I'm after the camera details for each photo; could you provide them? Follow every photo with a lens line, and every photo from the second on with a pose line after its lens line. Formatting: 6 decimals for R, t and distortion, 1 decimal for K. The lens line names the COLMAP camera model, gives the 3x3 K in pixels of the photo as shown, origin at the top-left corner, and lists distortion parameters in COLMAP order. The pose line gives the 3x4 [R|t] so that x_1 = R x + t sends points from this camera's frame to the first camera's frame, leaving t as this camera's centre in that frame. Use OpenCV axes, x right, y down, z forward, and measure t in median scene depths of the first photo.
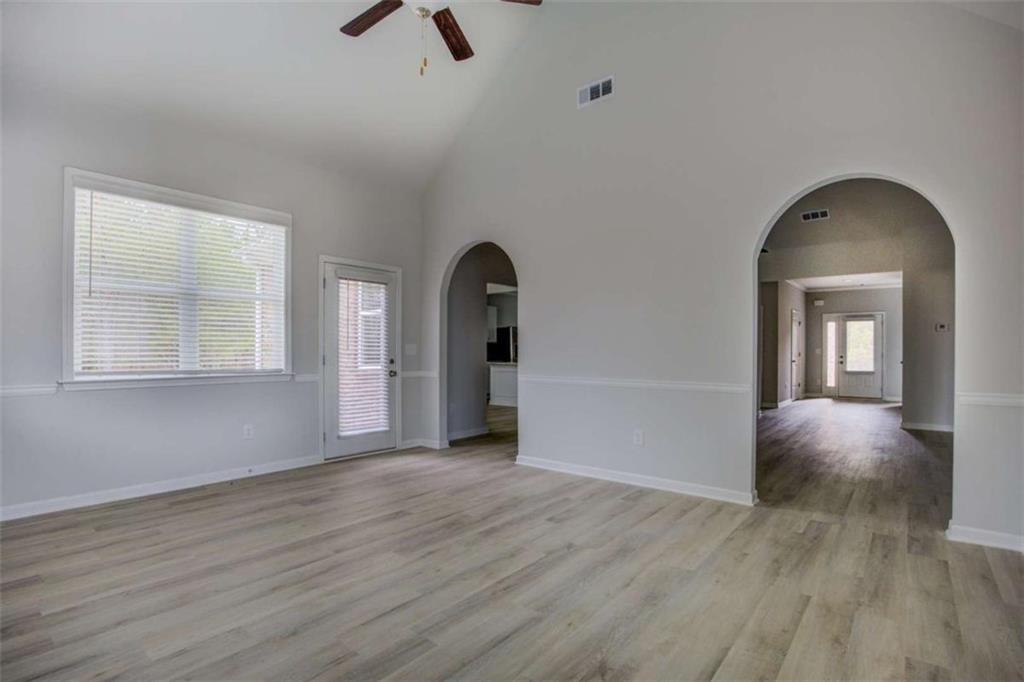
lens RADIAL K [[507.5, 0, 512.0], [0, 507.5, 341.0], [0, 0, 1]] dist [-0.000642, -0.000220]
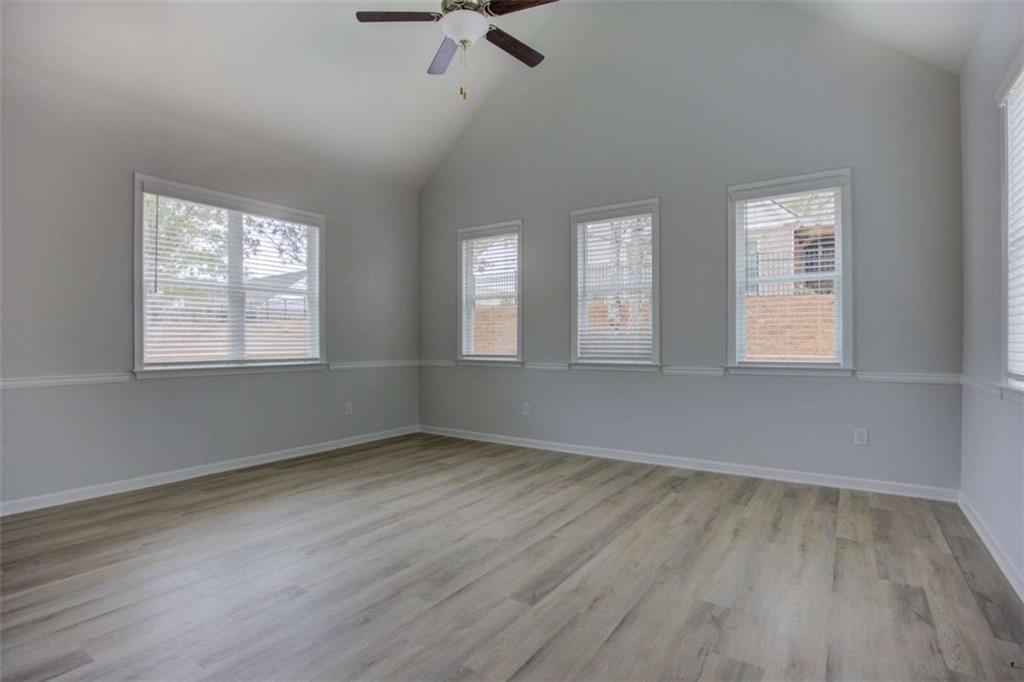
lens RADIAL K [[507.5, 0, 512.0], [0, 507.5, 341.0], [0, 0, 1]] dist [-0.000642, -0.000220]
pose [[-0.996738, 0.005255, -0.080529, -0.191388], [0.007132, 0.999709, -0.023035, 0.046625], [0.080385, -0.023534, -0.996486, 2.109651]]
